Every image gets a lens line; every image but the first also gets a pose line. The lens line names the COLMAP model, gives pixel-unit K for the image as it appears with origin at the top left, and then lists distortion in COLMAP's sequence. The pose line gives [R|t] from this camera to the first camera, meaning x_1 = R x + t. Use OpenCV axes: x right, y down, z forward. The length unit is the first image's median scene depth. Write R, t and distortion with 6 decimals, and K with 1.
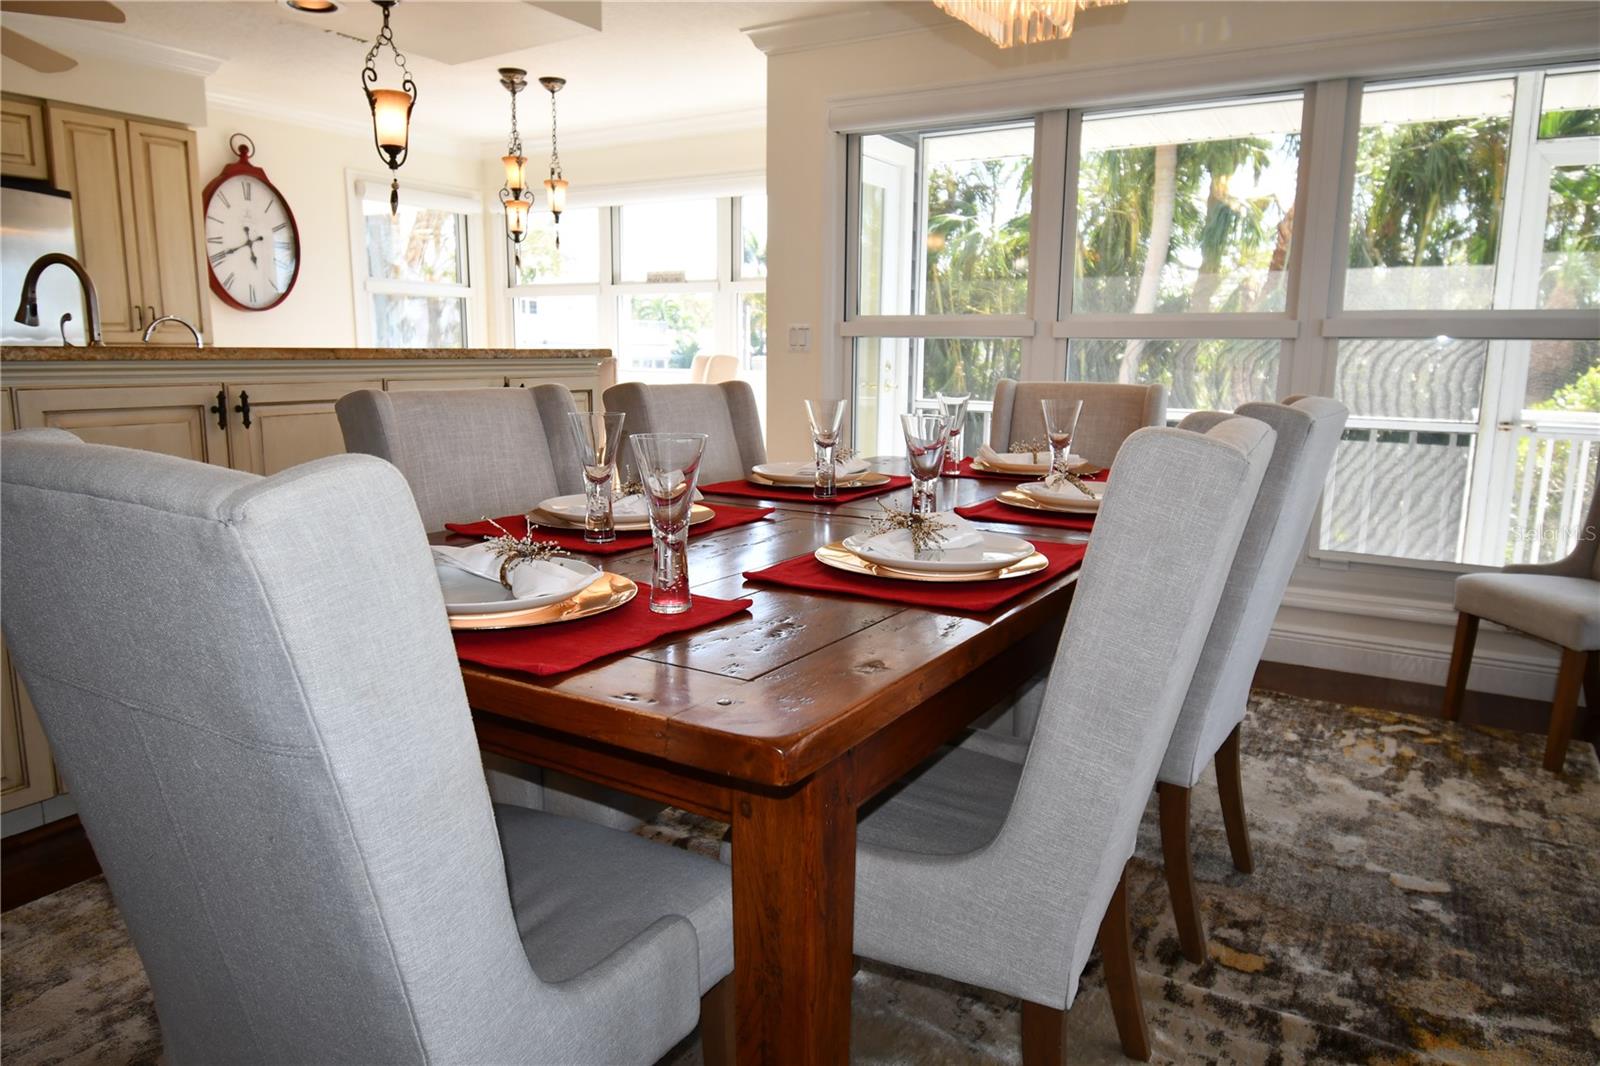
lens RADIAL K [[1045.7, 0, 805.3], [0, 1045.7, 526.2], [0, 0, 1]] dist [0.040143, -0.043906]
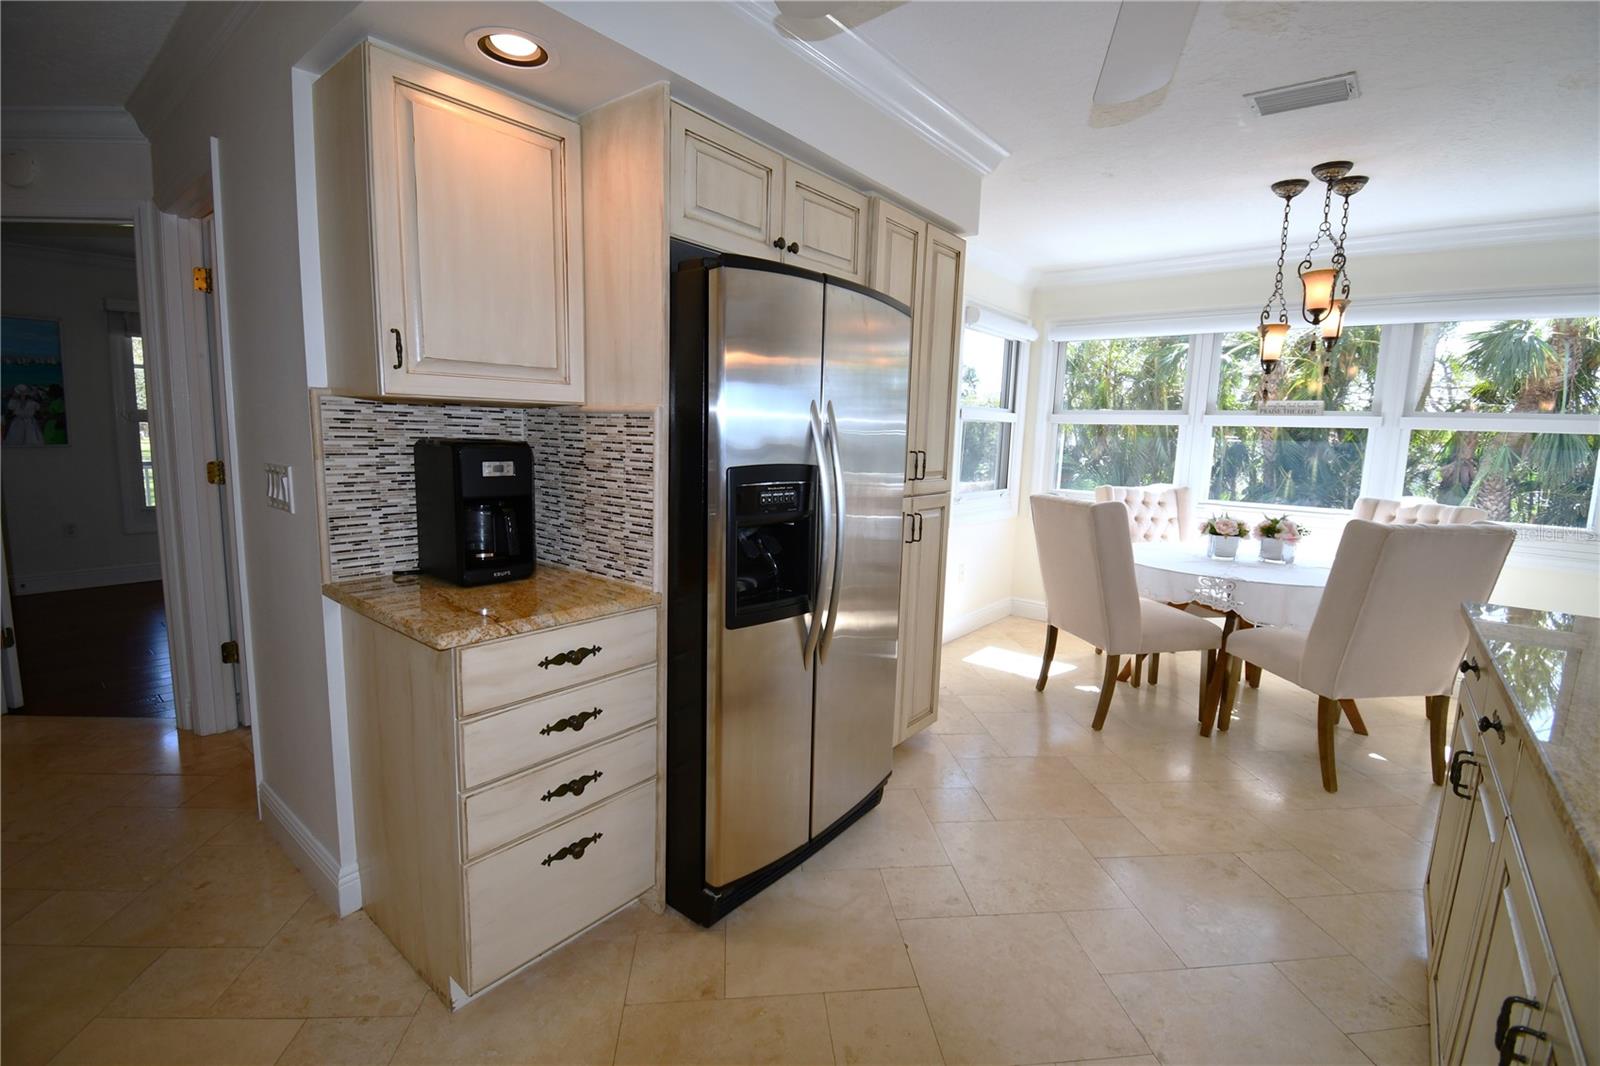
lens RADIAL K [[705.0, 0, 800.0], [0, 705.0, 533.0], [0, 0, 1]] dist [0.019331, -0.026349]
pose [[0.990086, 0.036006, -0.135770, -0.643470], [-0.039904, 0.998863, -0.026095, -0.127547], [0.134676, 0.031254, 0.990397, 0.451704]]
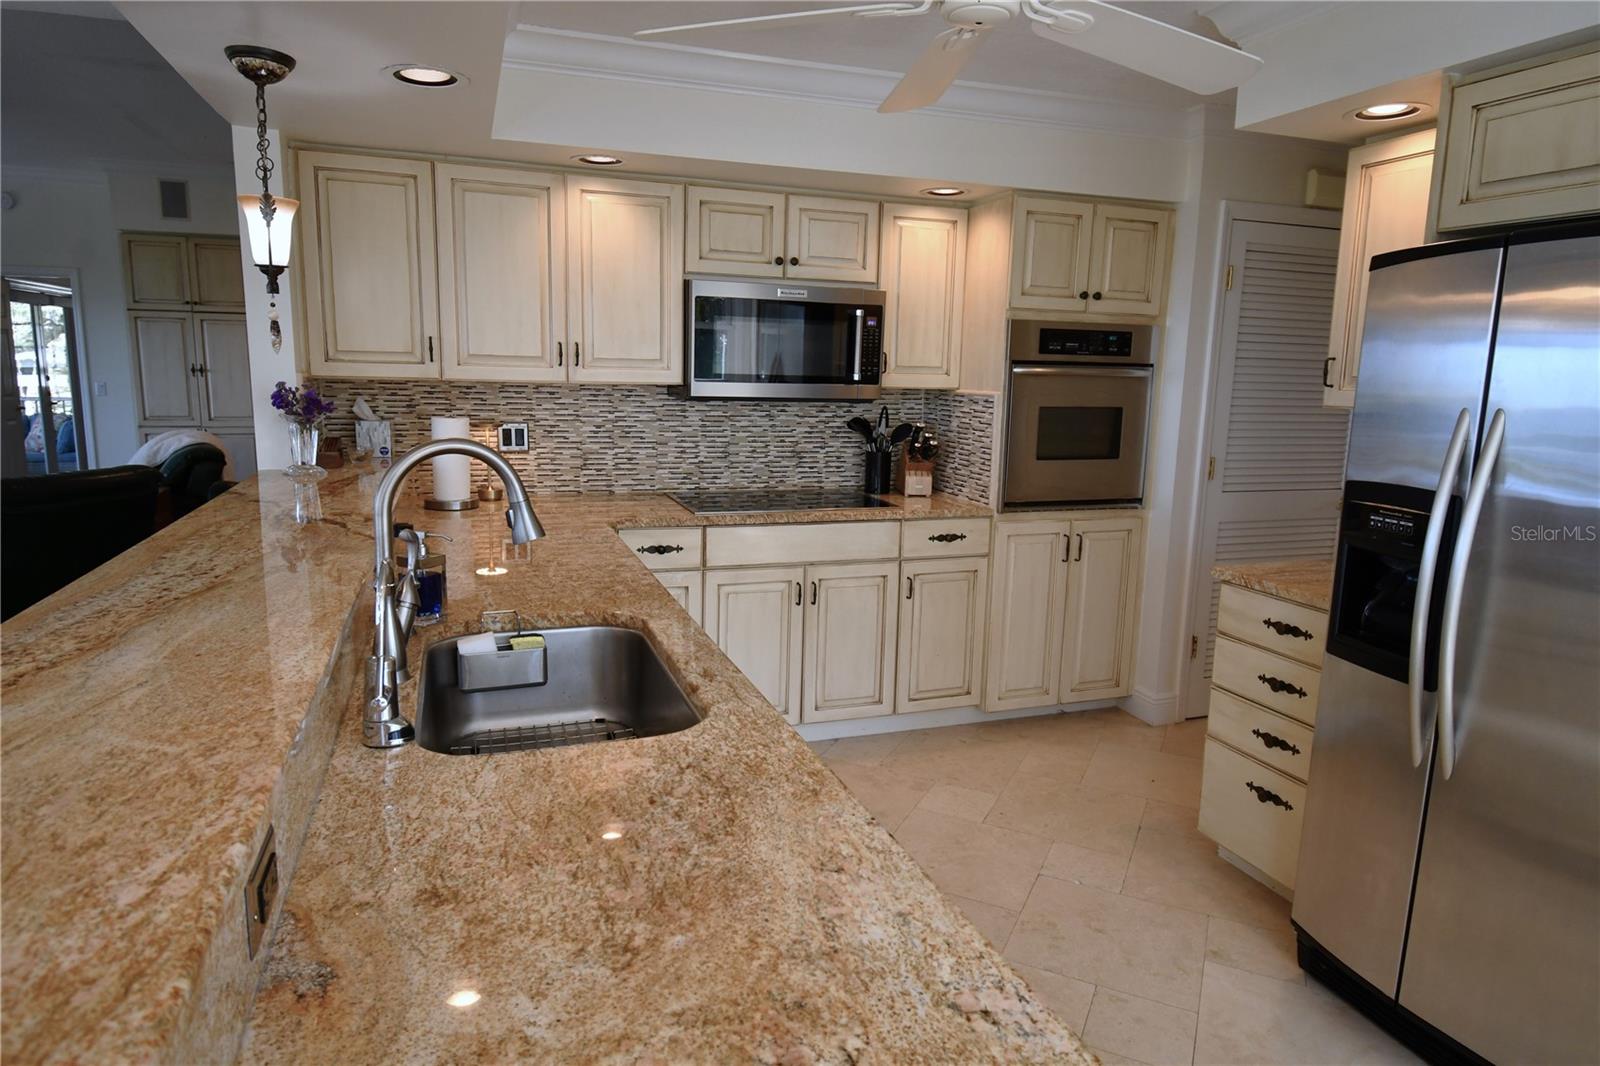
lens RADIAL K [[955.0, 0, 800.0], [0, 955.0, 533.0], [0, 0, 1]] dist [-0.051156, 0.000141]
pose [[-0.637374, 0.106907, -0.763103, -0.229892], [-0.153297, 0.952941, 0.261542, -0.219034], [0.755152, 0.283681, -0.590991, 0.863520]]
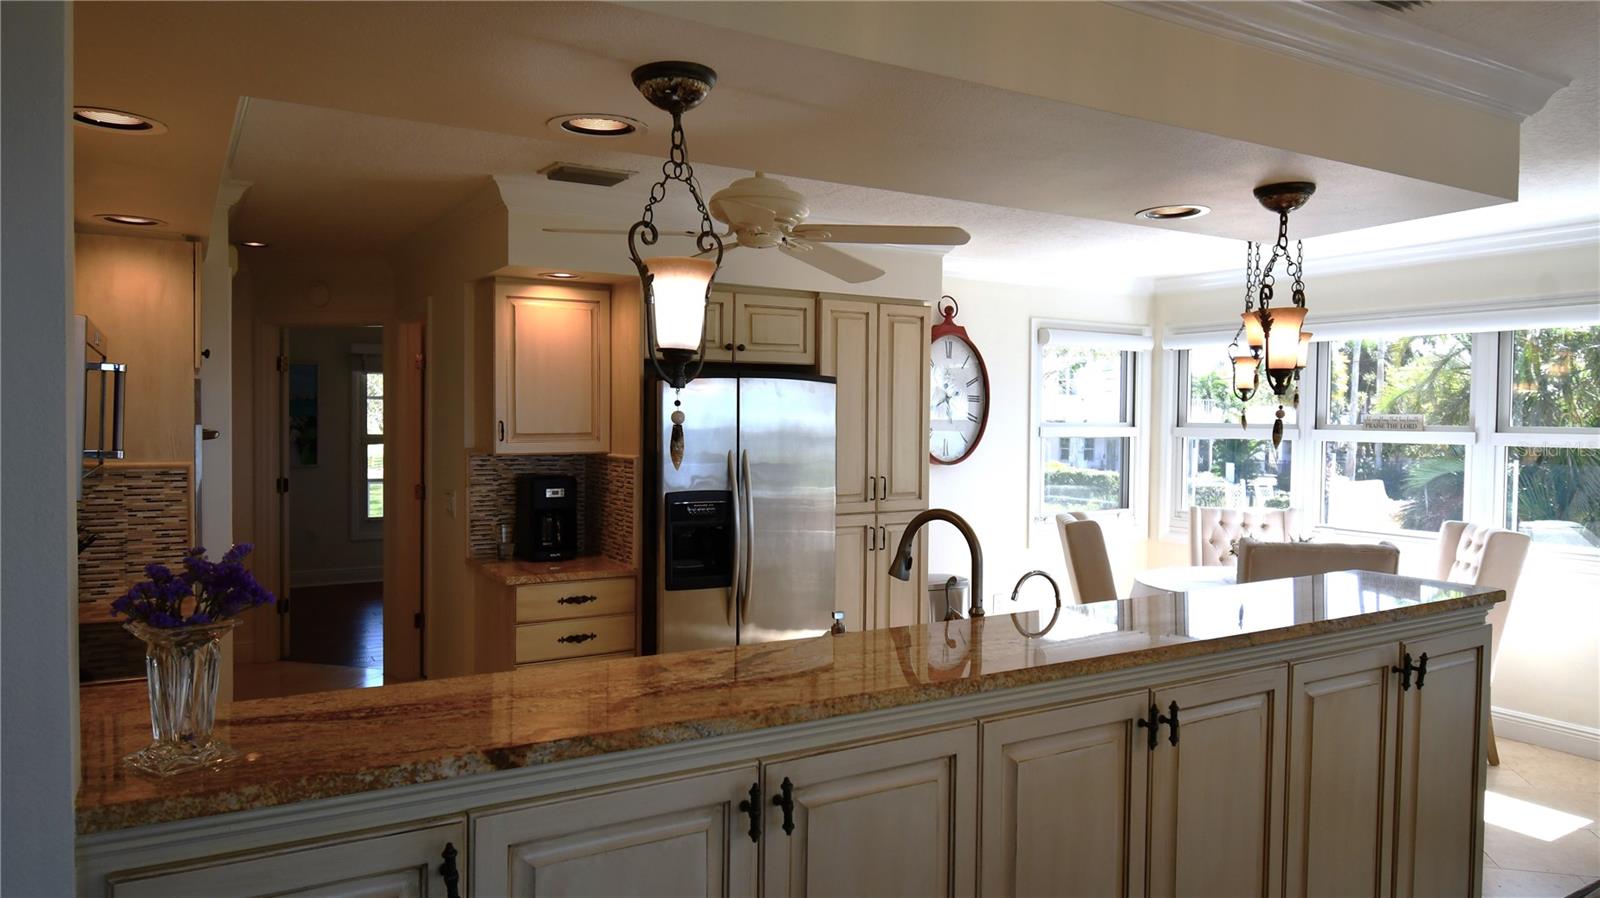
lens RADIAL K [[1060.4, 0, 805.7], [0, 1060.4, 452.2], [0, 0, 1]] dist [-0.006901, -0.003633]
pose [[0.886170, 0.011628, -0.463214, -0.211609], [-0.075459, 0.989961, -0.119509, -0.103933], [0.457175, 0.140859, 0.878151, 0.058493]]
